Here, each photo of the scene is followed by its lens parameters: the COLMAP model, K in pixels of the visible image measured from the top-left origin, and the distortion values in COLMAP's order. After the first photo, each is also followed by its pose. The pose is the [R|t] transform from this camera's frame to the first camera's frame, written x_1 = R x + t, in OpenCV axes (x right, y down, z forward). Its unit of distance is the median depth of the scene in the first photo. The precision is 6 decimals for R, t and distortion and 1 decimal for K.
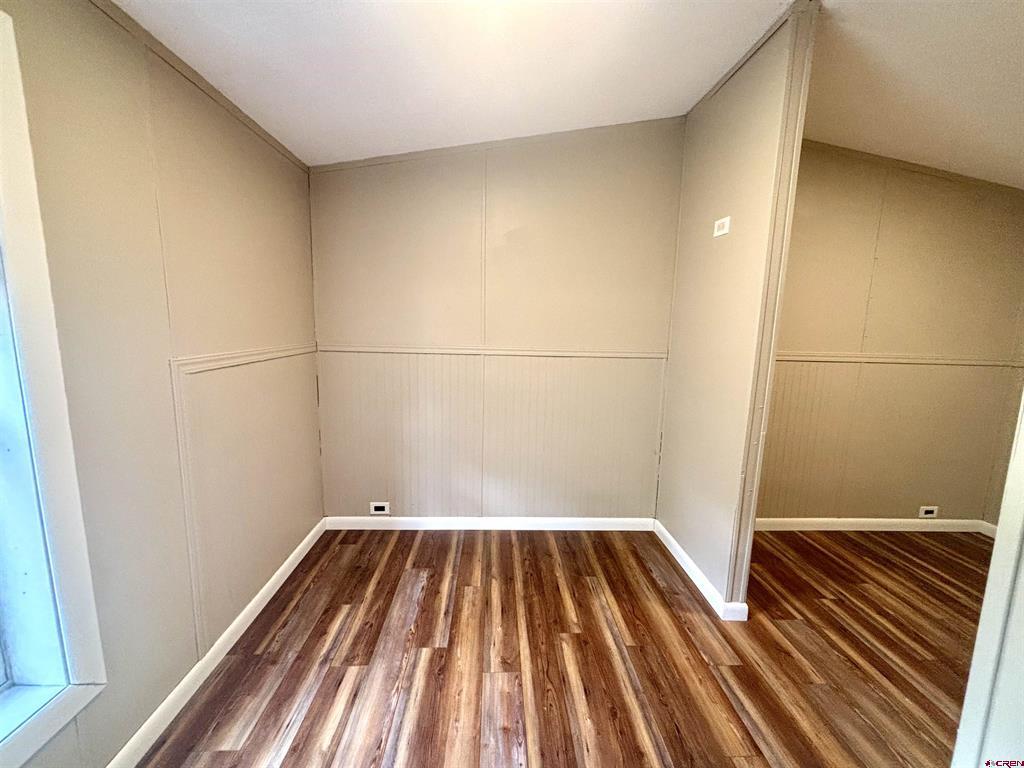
lens RADIAL K [[412.8, 0, 510.8], [0, 412.8, 386.6], [0, 0, 1]] dist [0.002430, 0.000767]
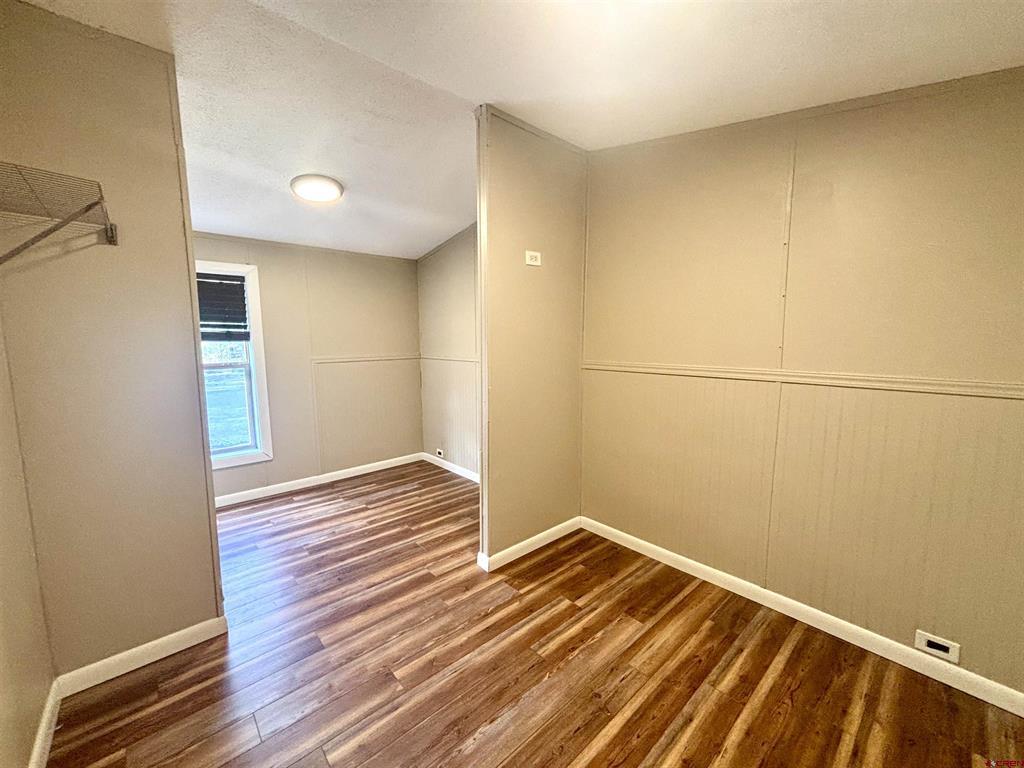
lens RADIAL K [[414.1, 0, 510.5], [0, 414.1, 384.2], [0, 0, 1]] dist [0.000822, 0.000384]
pose [[0.634997, 0.064993, -0.769776, 1.618359], [-0.092860, 0.995651, 0.007463, -0.022268], [0.766913, 0.066743, 0.638271, 0.214020]]
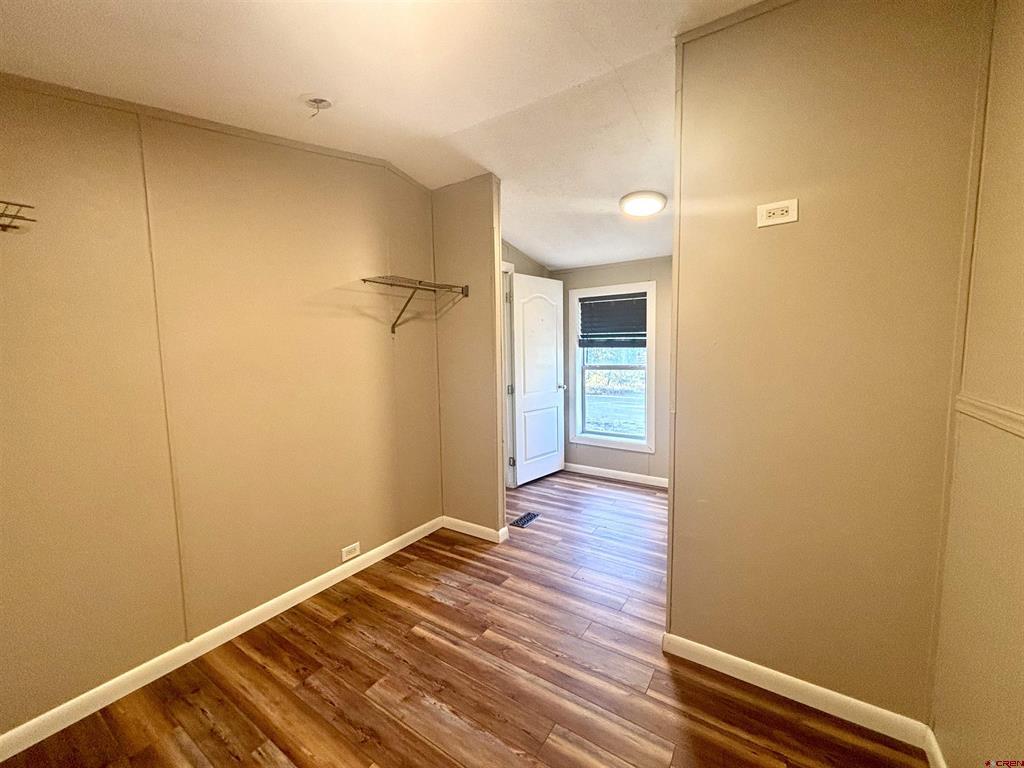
lens RADIAL K [[412.8, 0, 510.8], [0, 412.8, 386.6], [0, 0, 1]] dist [0.002430, 0.000767]
pose [[-0.584329, 0.066742, -0.808768, 1.588960], [-0.112027, 0.980436, 0.161847, -0.163979], [0.803747, 0.185176, -0.565420, 1.199044]]
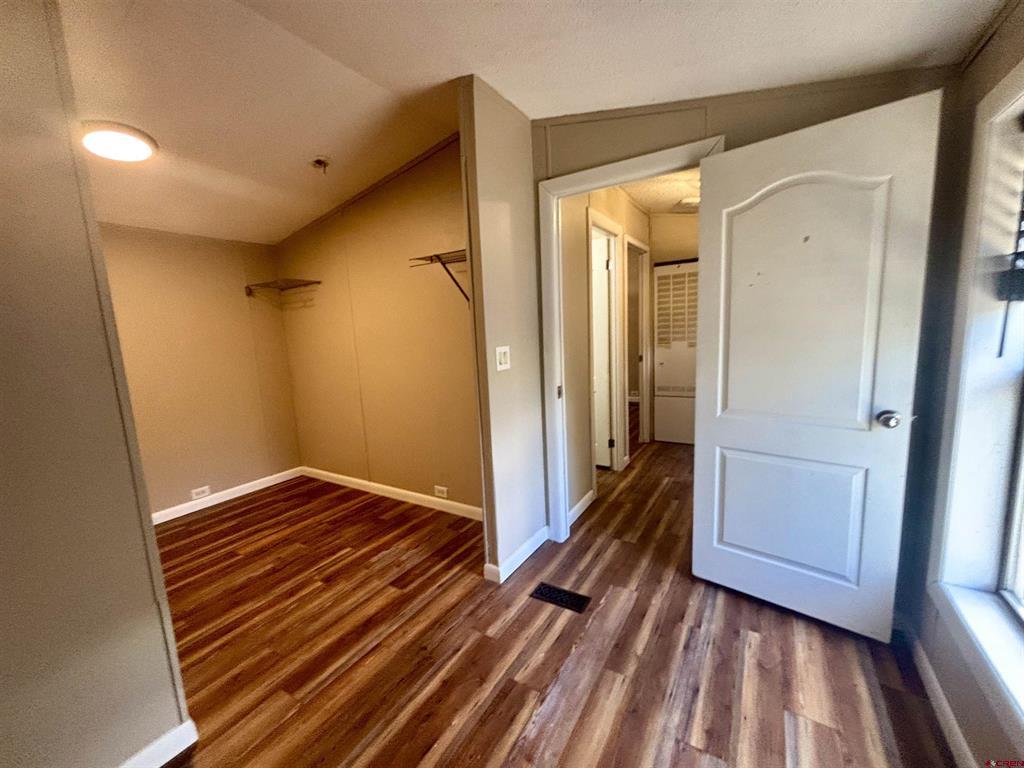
lens RADIAL K [[412.8, 0, 510.8], [0, 412.8, 386.6], [0, 0, 1]] dist [0.002430, 0.000767]
pose [[-0.827281, -0.063086, 0.558236, -0.338776], [0.110222, 0.956135, 0.271397, -0.183985], [-0.550870, 0.286051, -0.784039, 1.139962]]
